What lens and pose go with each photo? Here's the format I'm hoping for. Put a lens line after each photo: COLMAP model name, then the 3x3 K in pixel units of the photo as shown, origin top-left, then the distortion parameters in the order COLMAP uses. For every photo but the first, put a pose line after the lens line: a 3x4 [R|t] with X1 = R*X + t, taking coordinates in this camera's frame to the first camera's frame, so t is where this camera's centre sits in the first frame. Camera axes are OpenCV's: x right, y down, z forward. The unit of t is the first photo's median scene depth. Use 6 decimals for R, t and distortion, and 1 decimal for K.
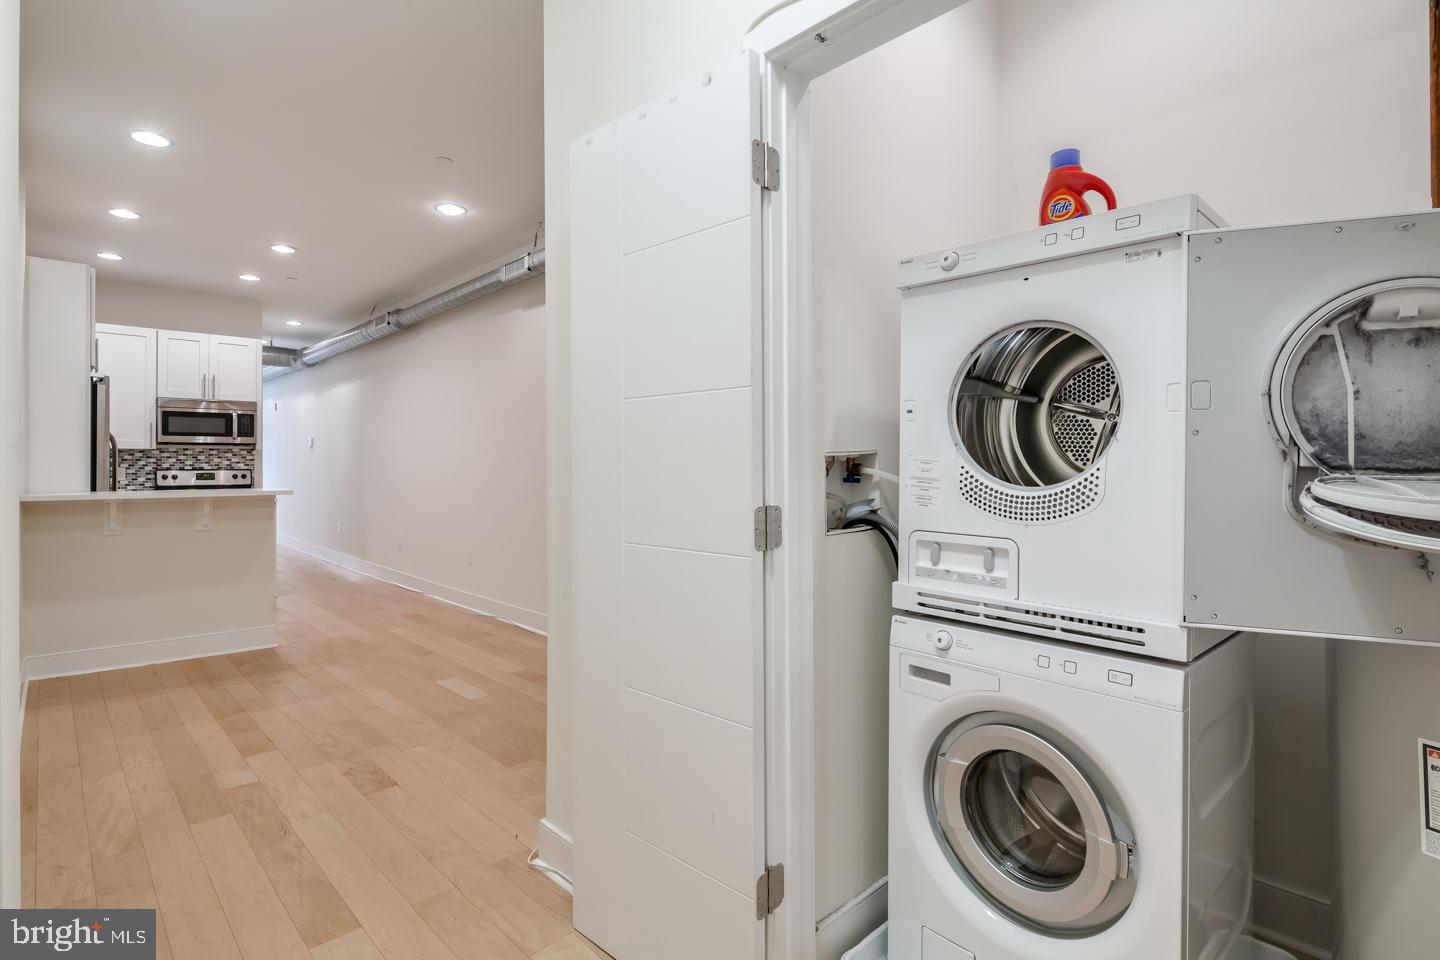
lens RADIAL K [[720.0, 0, 696.2], [0, 720.0, 462.5], [0, 0, 1]] dist [-0.003398, -0.001875]
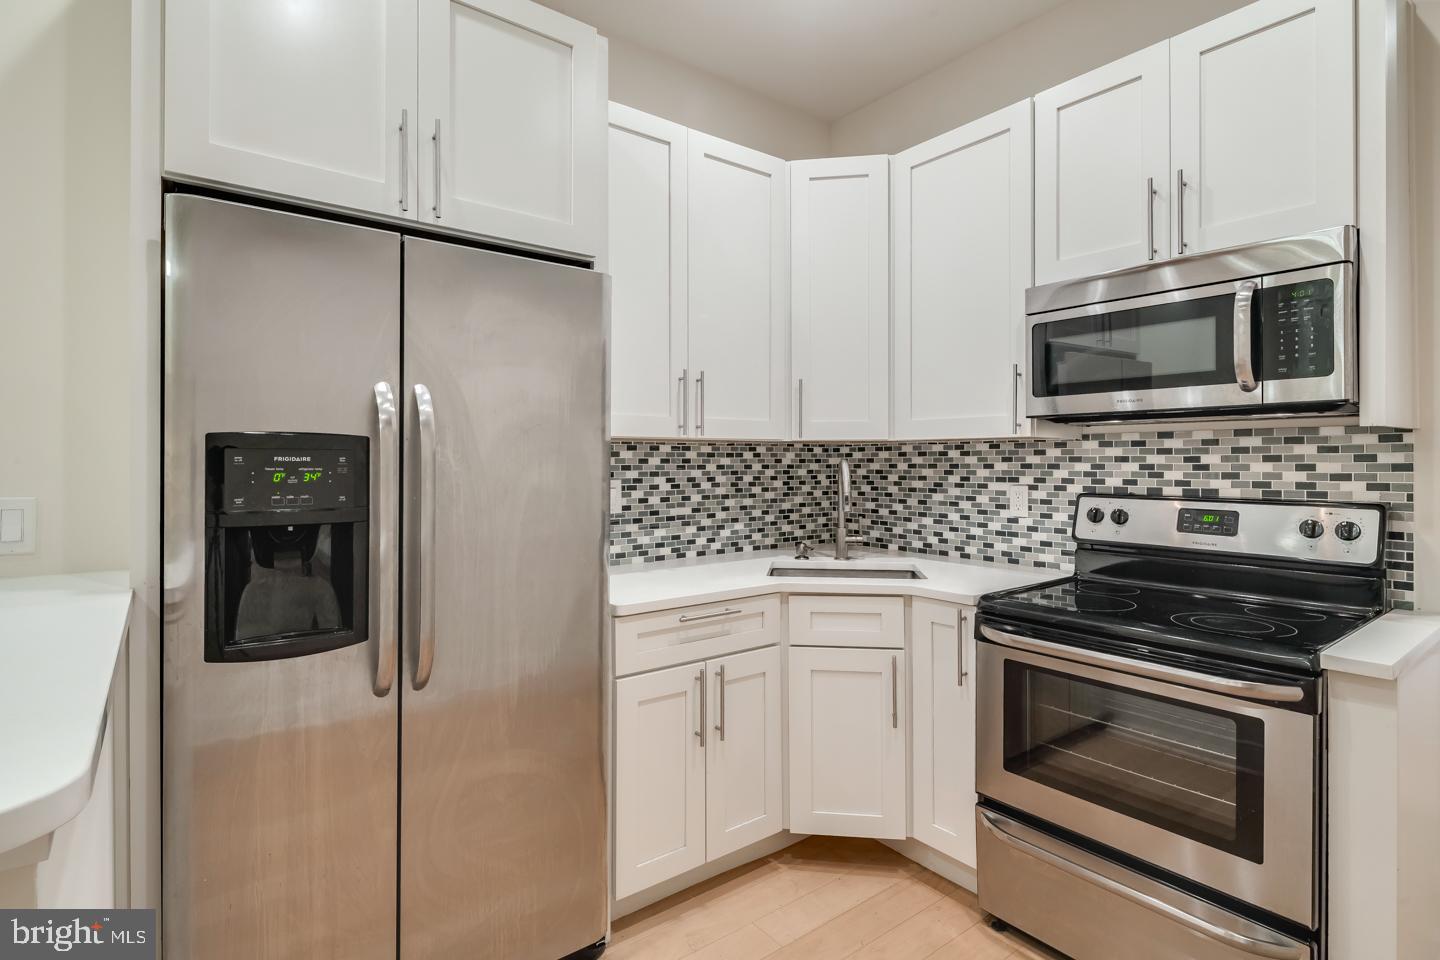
lens RADIAL K [[720.0, 0, 696.2], [0, 720.0, 462.5], [0, 0, 1]] dist [-0.003398, -0.001875]
pose [[-0.102464, 0.008132, -0.994704, -0.368259], [0.007779, 0.999943, 0.007373, -0.009898], [0.994706, -0.006982, -0.102521, 0.838786]]
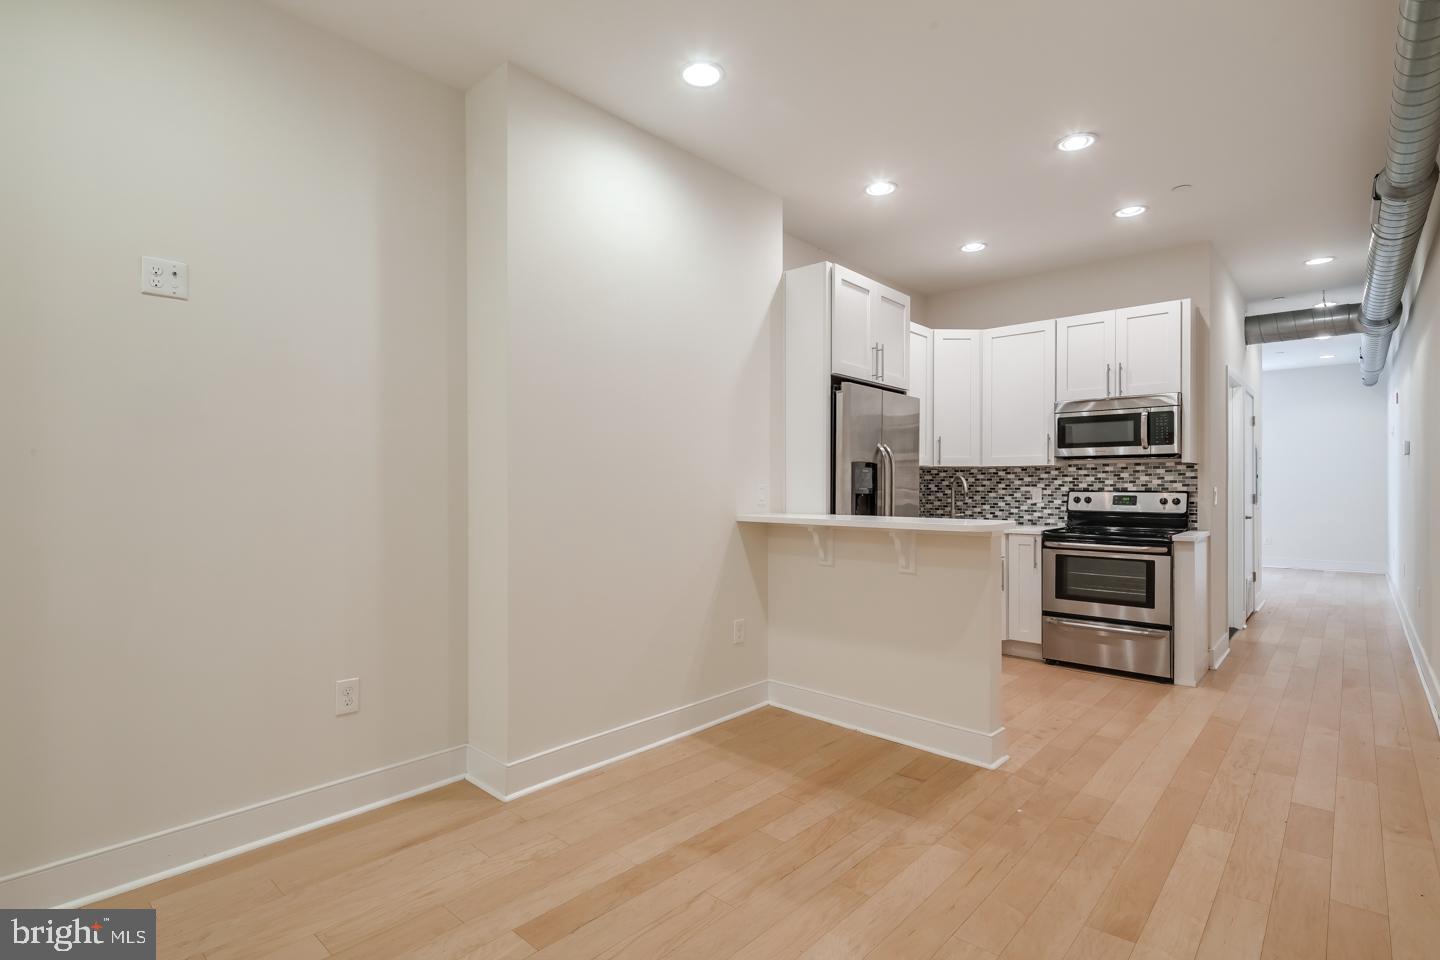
lens RADIAL K [[699.9, 0, 711.5], [0, 699.9, 487.0], [0, 0, 1]] dist [0.004296, 0.000386]
pose [[0.086032, 0.004260, -0.996283, 0.010620], [0.002238, 0.999988, 0.004470, 0.001305], [0.996290, -0.002615, 0.086022, 0.520432]]
